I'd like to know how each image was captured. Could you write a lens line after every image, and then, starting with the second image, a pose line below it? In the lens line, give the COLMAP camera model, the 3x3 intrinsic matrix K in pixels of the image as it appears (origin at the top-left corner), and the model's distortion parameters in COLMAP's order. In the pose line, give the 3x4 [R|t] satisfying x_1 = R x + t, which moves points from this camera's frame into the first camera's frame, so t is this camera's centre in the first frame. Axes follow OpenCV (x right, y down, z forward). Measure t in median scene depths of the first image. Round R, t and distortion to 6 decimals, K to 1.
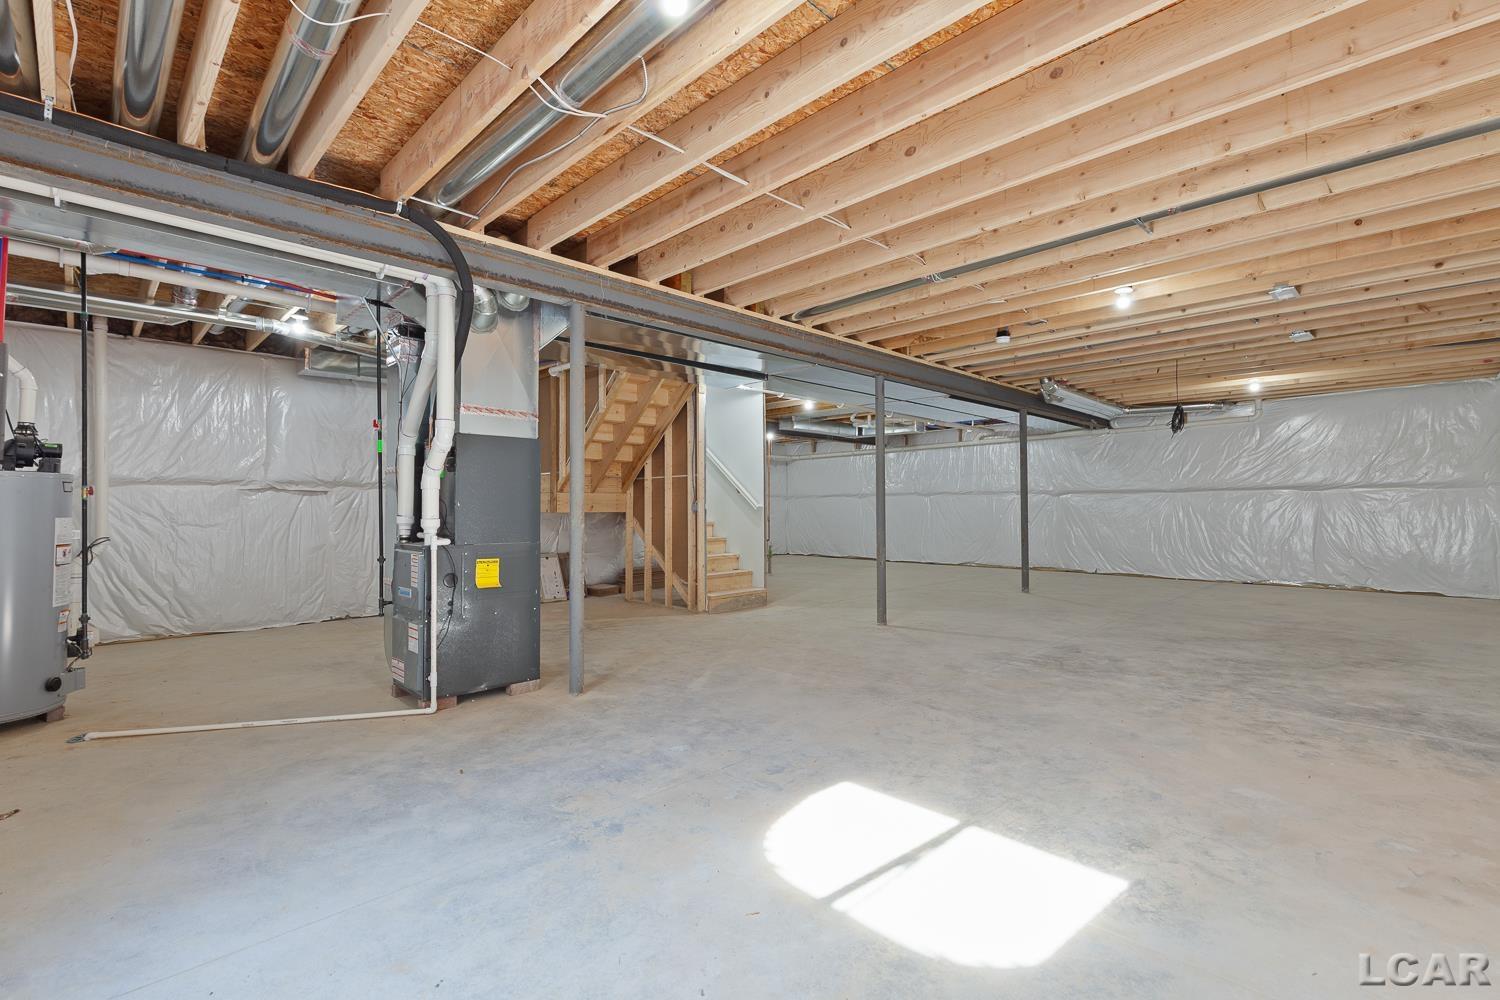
lens RADIAL K [[679.3, 0, 745.1], [0, 679.3, 497.5], [0, 0, 1]] dist [0.007604, -0.000825]
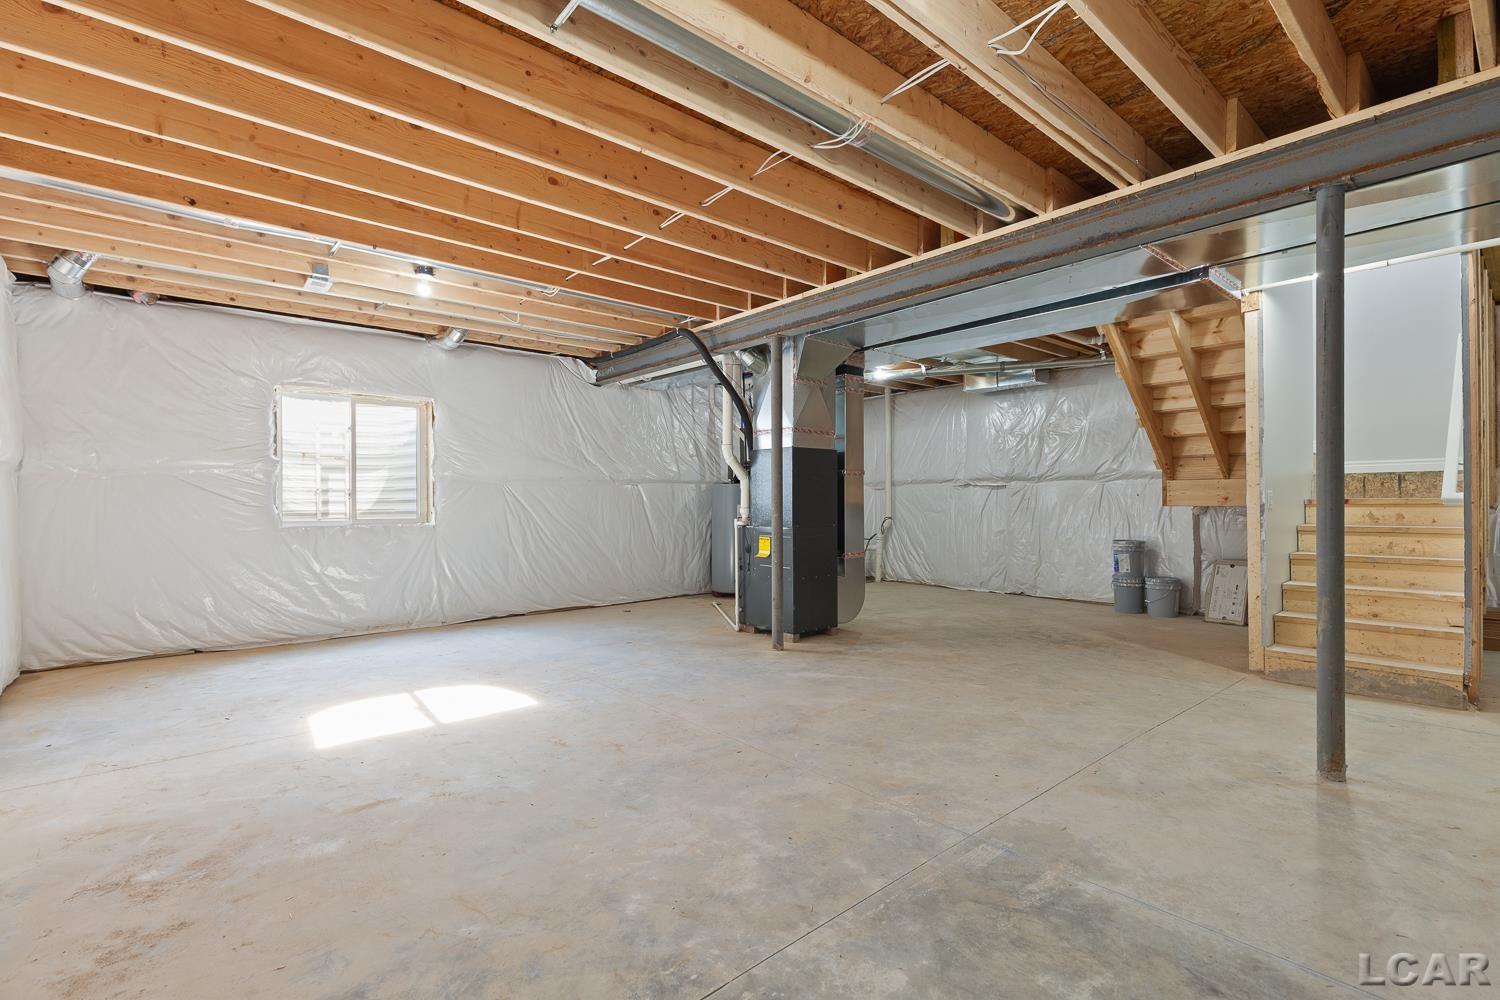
lens RADIAL K [[679.3, 0, 738.7], [0, 679.3, 508.7], [0, 0, 1]] dist [0.007604, -0.000825]
pose [[-0.073953, 0.016073, -0.997132, 0.712832], [0.019444, 0.999703, 0.014673, 0.006323], [0.997072, -0.018303, -0.074244, 0.728472]]
